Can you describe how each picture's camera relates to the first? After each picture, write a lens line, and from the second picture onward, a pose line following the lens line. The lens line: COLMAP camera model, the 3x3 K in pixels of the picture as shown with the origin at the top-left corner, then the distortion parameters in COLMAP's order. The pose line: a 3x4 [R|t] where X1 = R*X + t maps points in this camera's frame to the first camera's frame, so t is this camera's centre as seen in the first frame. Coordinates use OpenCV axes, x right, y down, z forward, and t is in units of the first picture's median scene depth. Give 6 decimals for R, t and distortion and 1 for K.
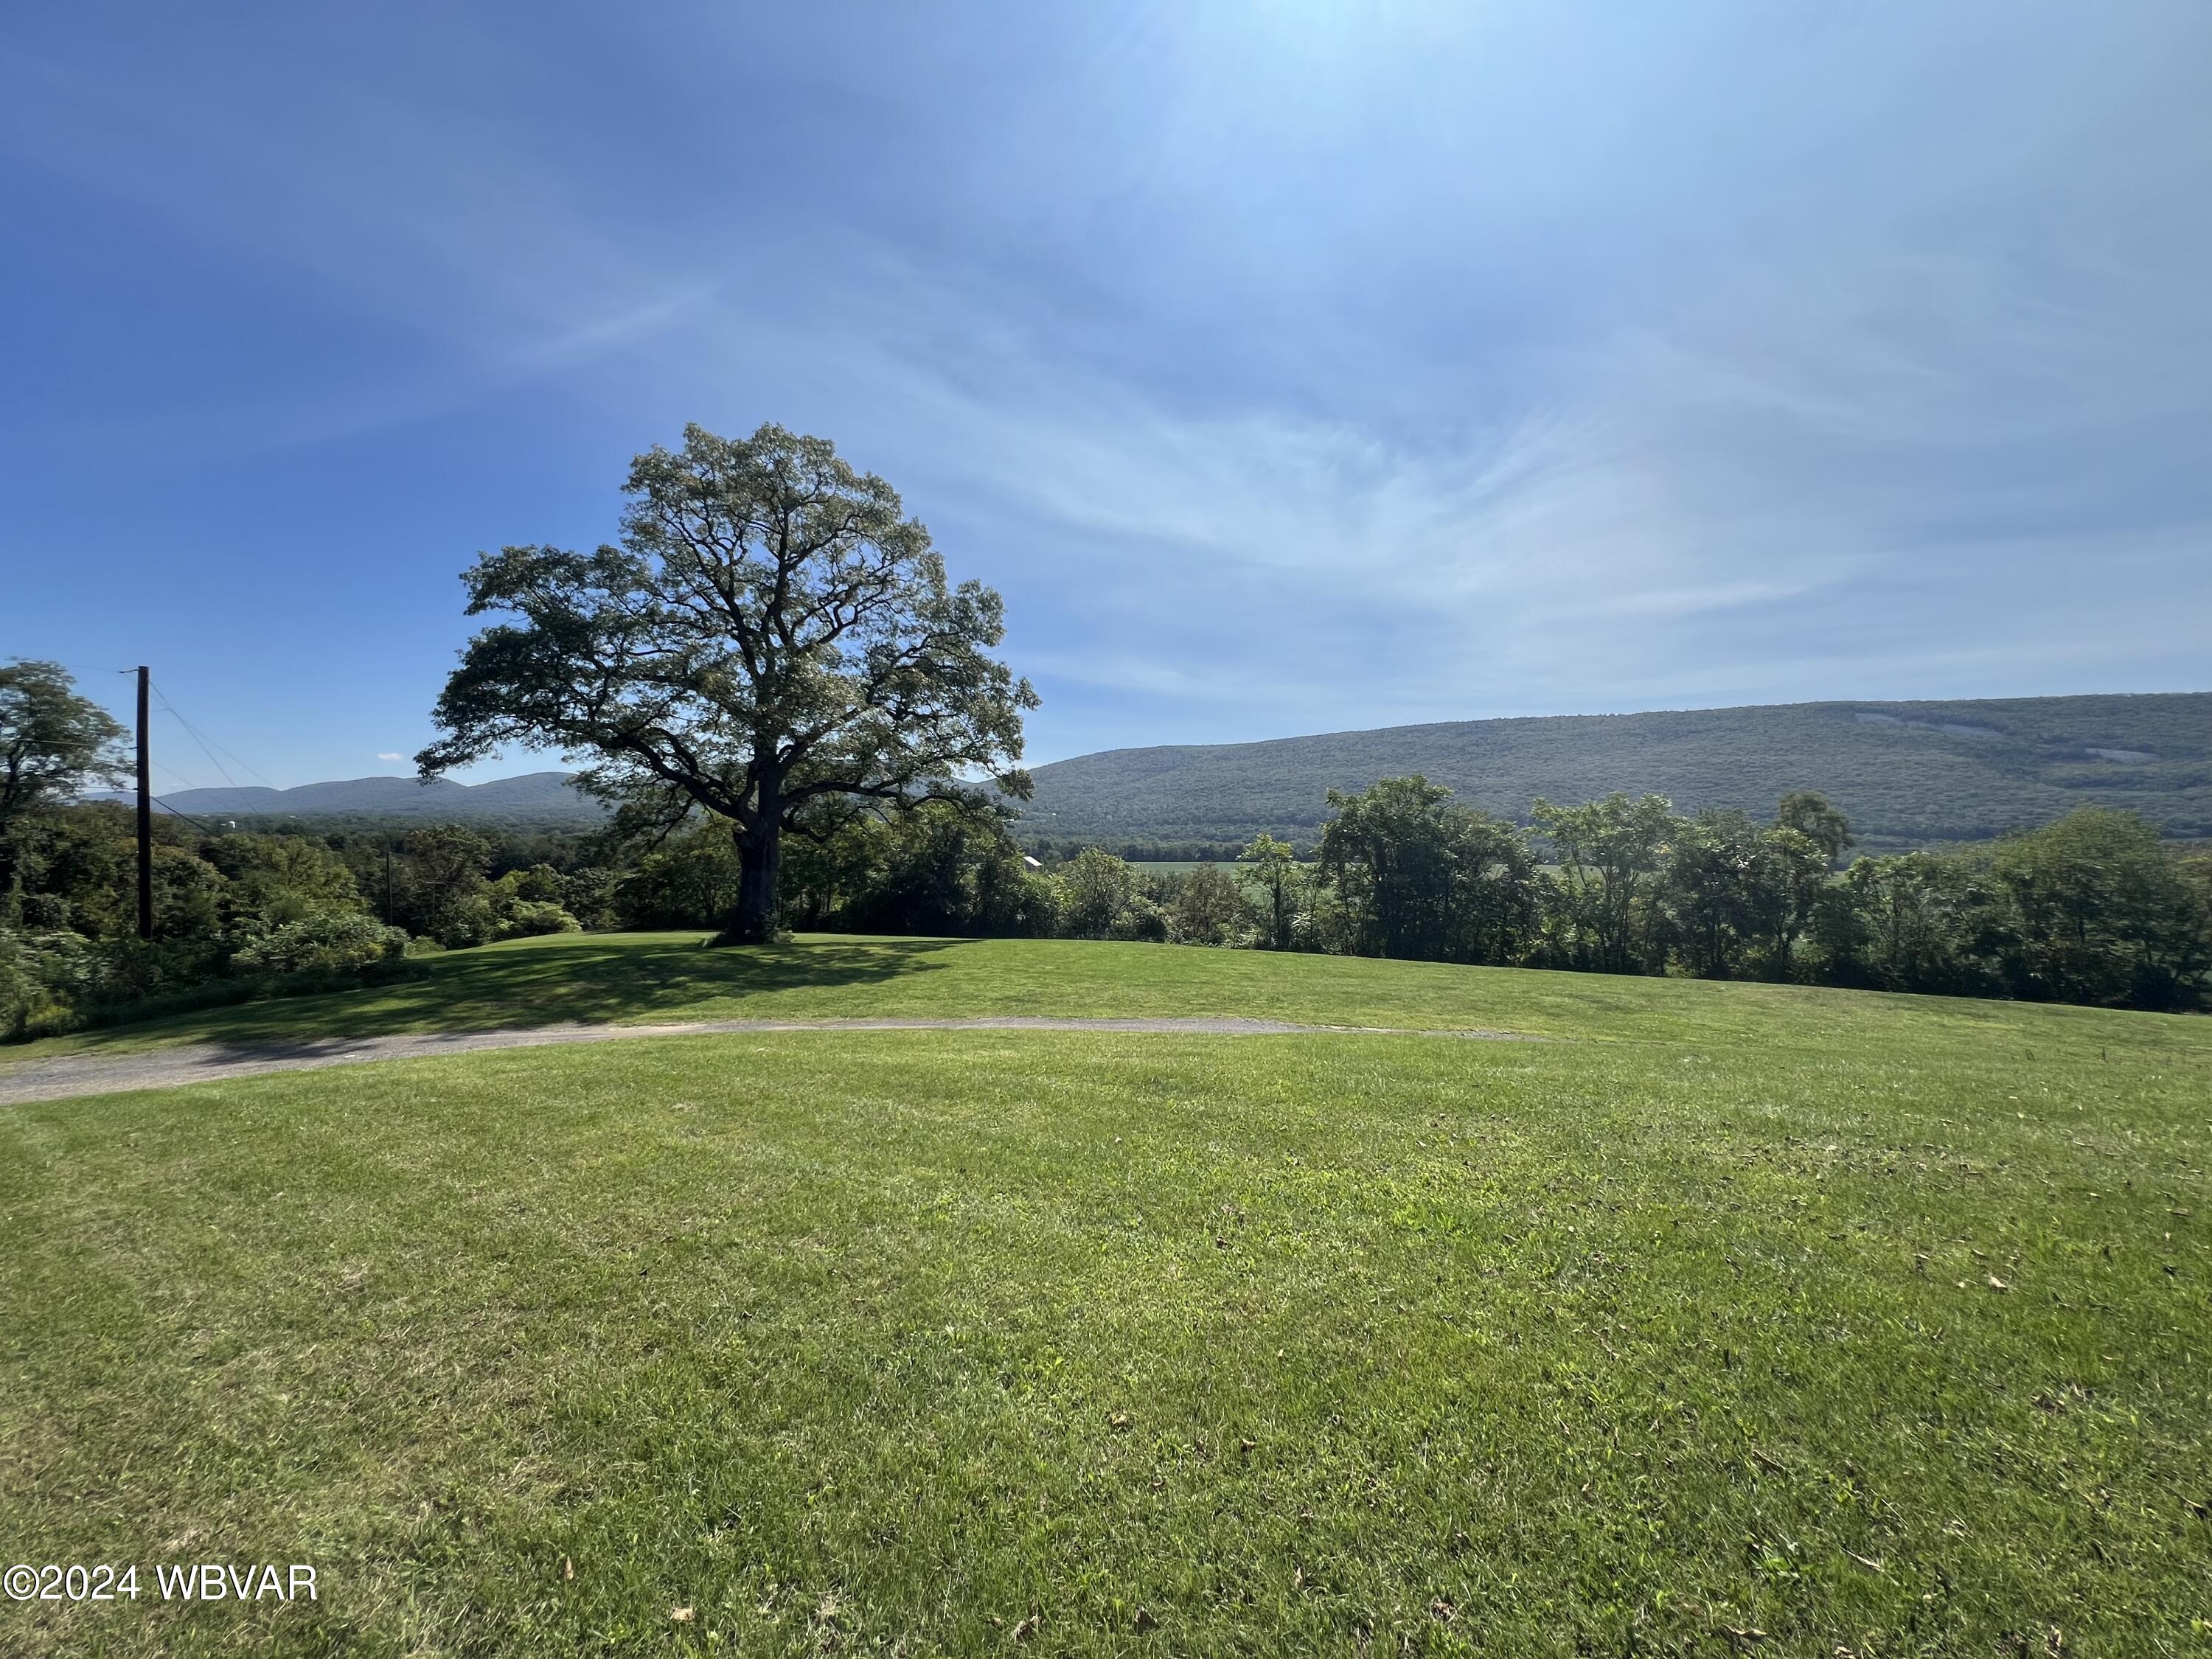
lens RADIAL K [[886.6, 0, 1098.1], [0, 886.6, 833.9], [0, 0, 1]] dist [-0.001659, 0.000667]
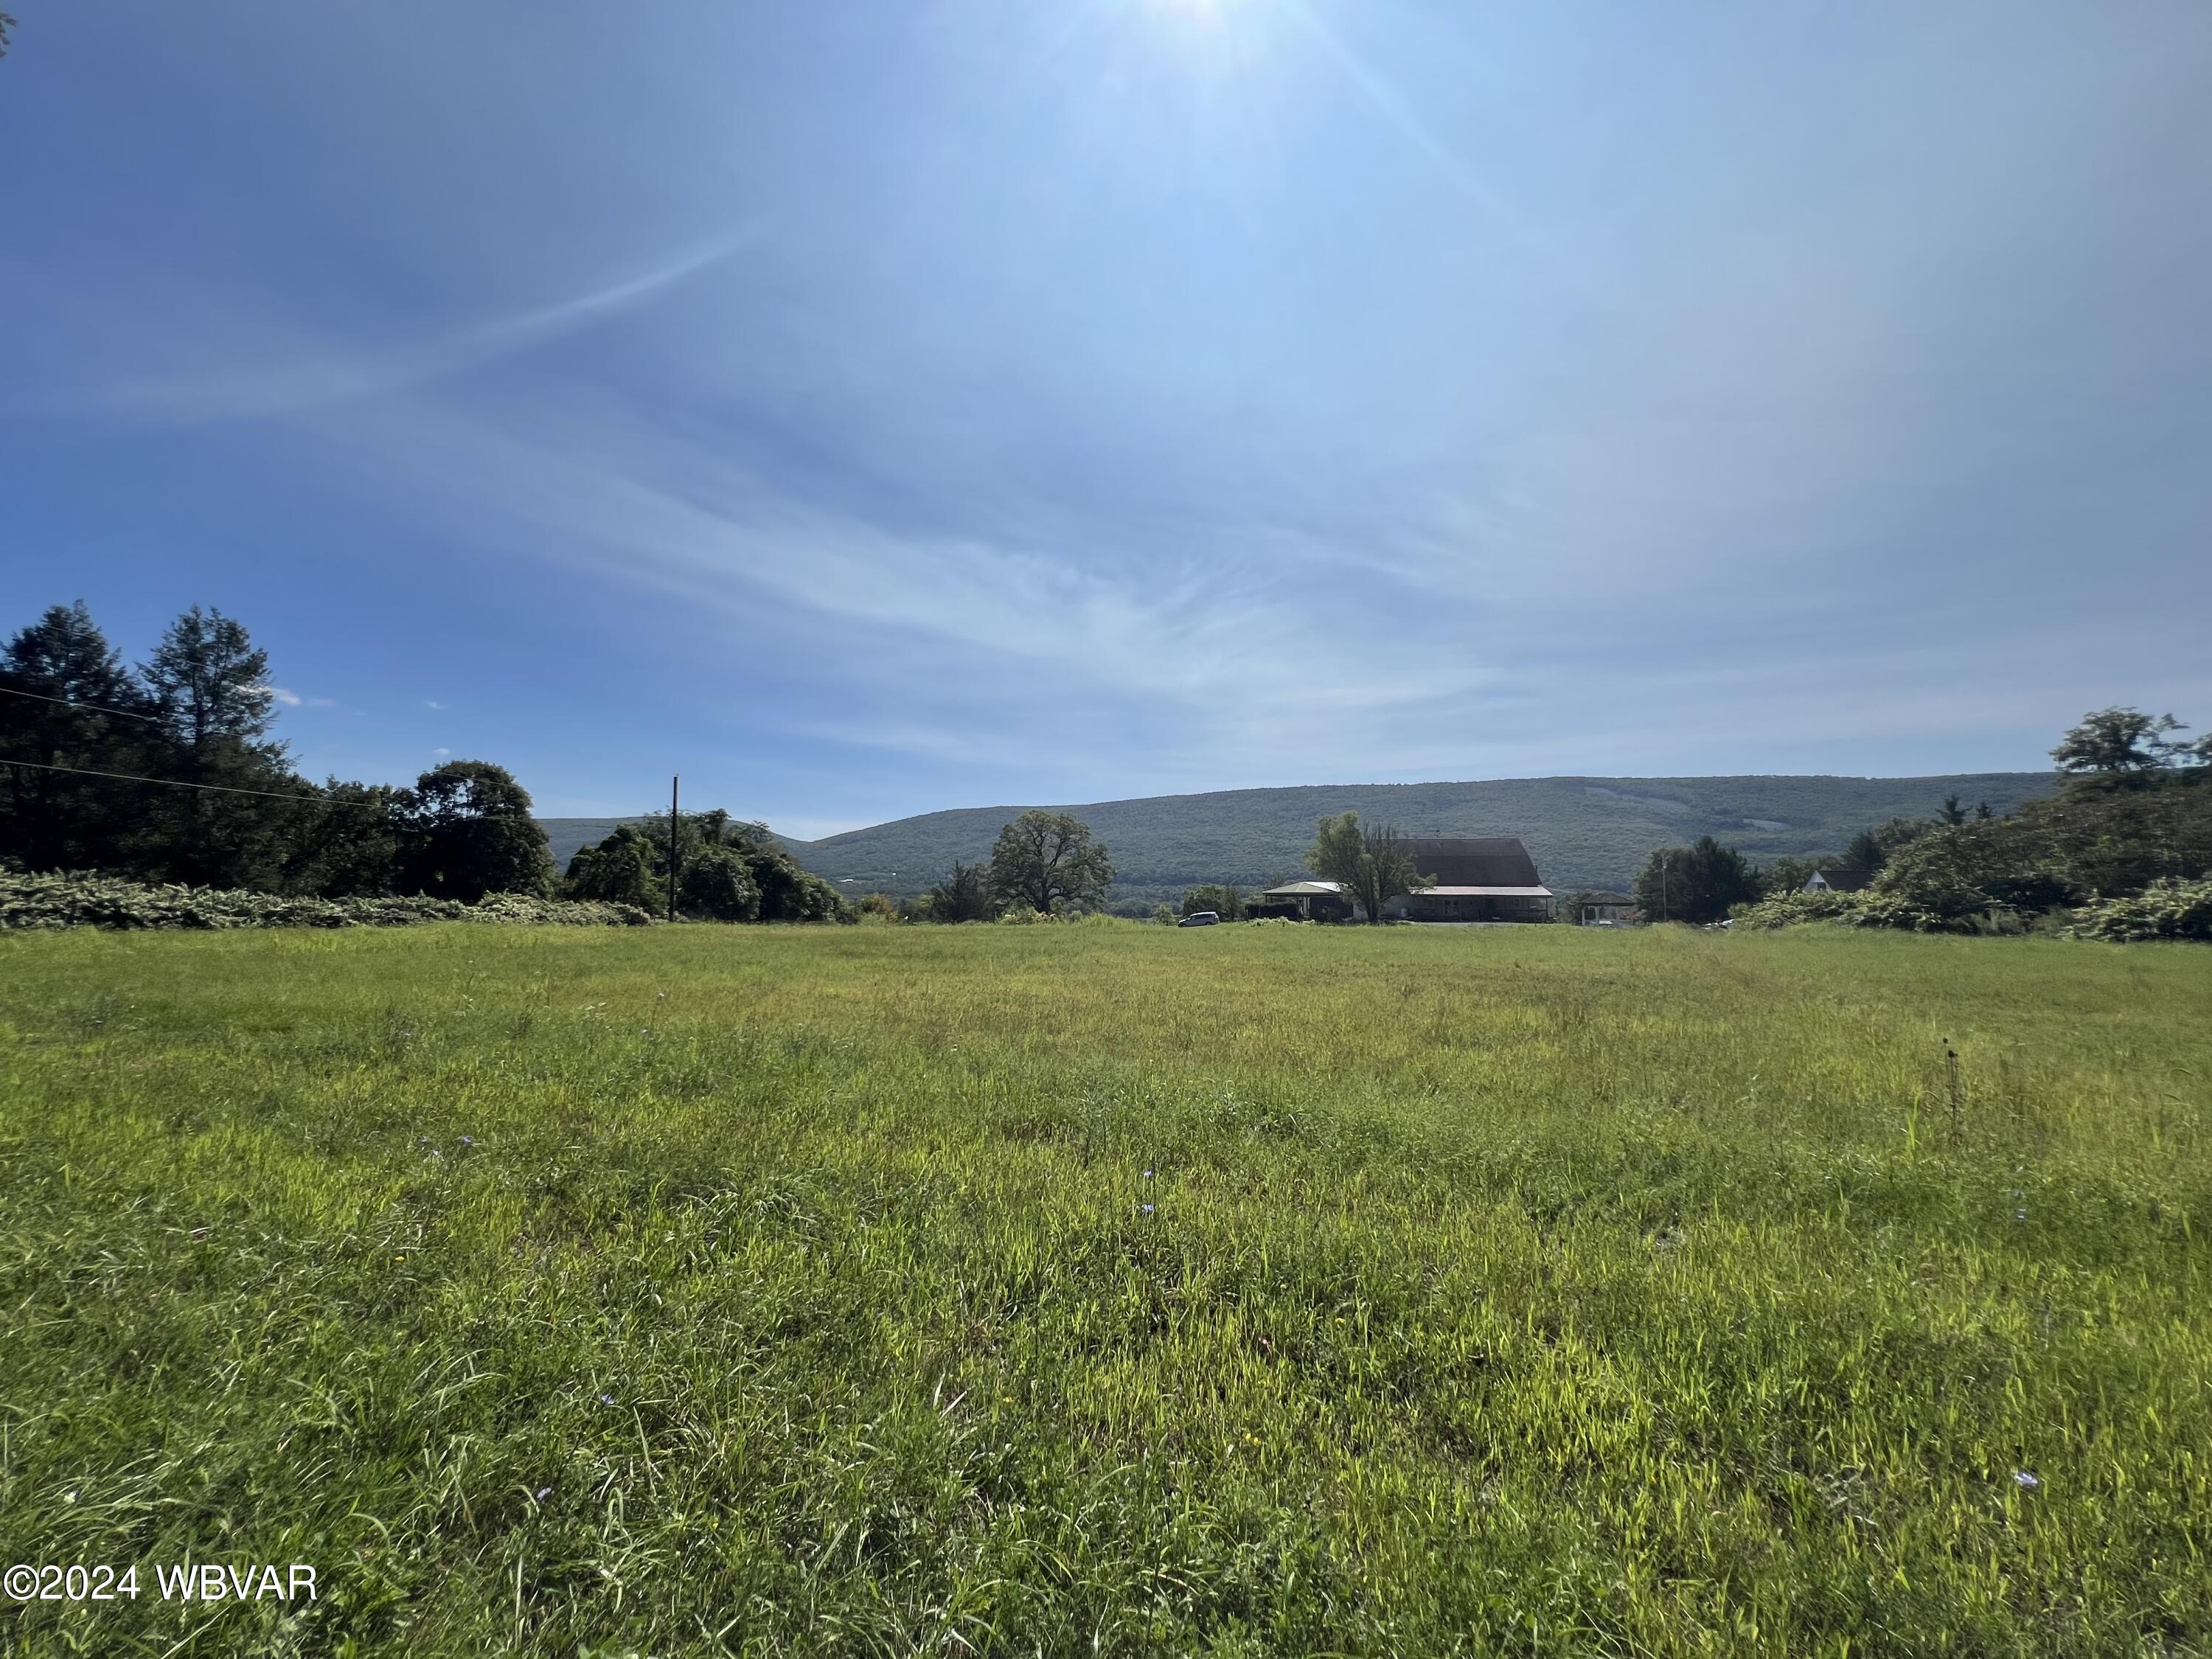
lens RADIAL K [[886.6, 0, 1114.1], [0, 886.6, 820.0], [0, 0, 1]] dist [-0.001659, 0.000667]
pose [[0.984270, 0.011672, 0.176287, 1.650693], [0.003510, 0.996326, -0.085565, 0.340619], [-0.176638, 0.084838, 0.980613, -2.483152]]
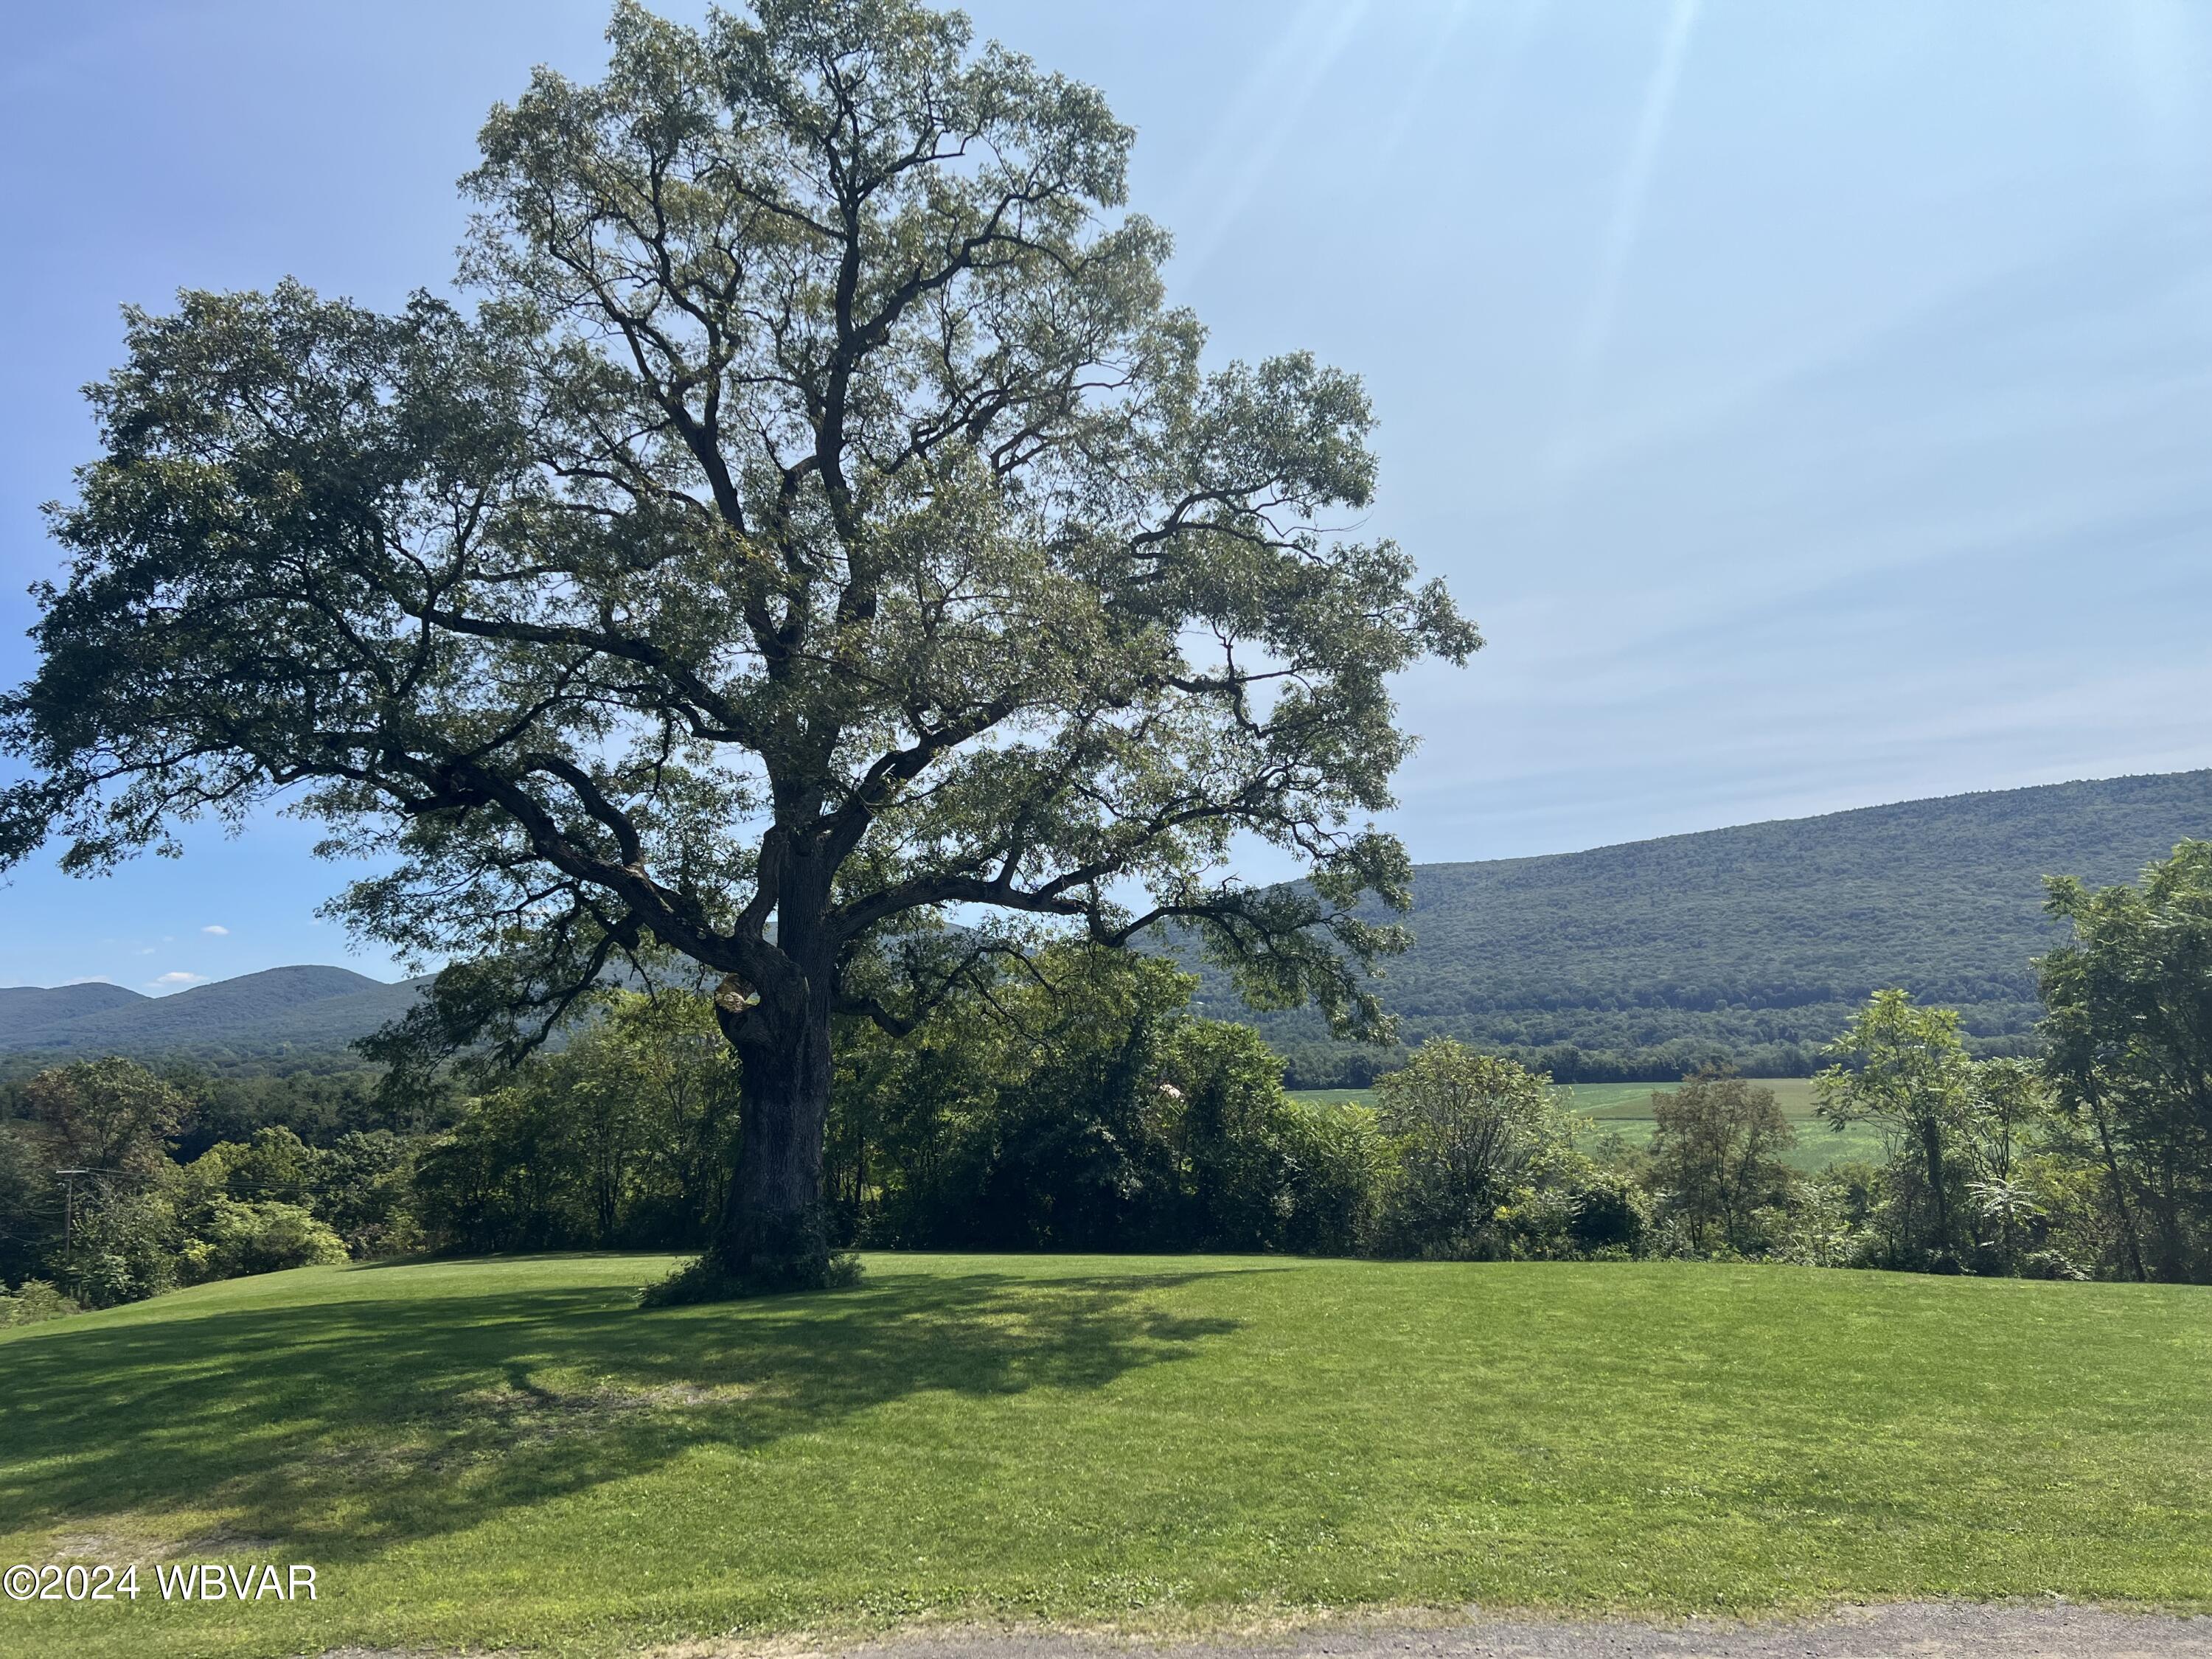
lens RADIAL K [[1658.1, 0, 1108.4], [0, 1658.1, 847.4], [0, 0, 1]] dist [0.061626, -0.062122]
pose [[0.993734, -0.048933, -0.100486, -0.098174], [0.036878, 0.992269, -0.118501, 0.014177], [0.105508, 0.114053, 0.987856, 0.164911]]
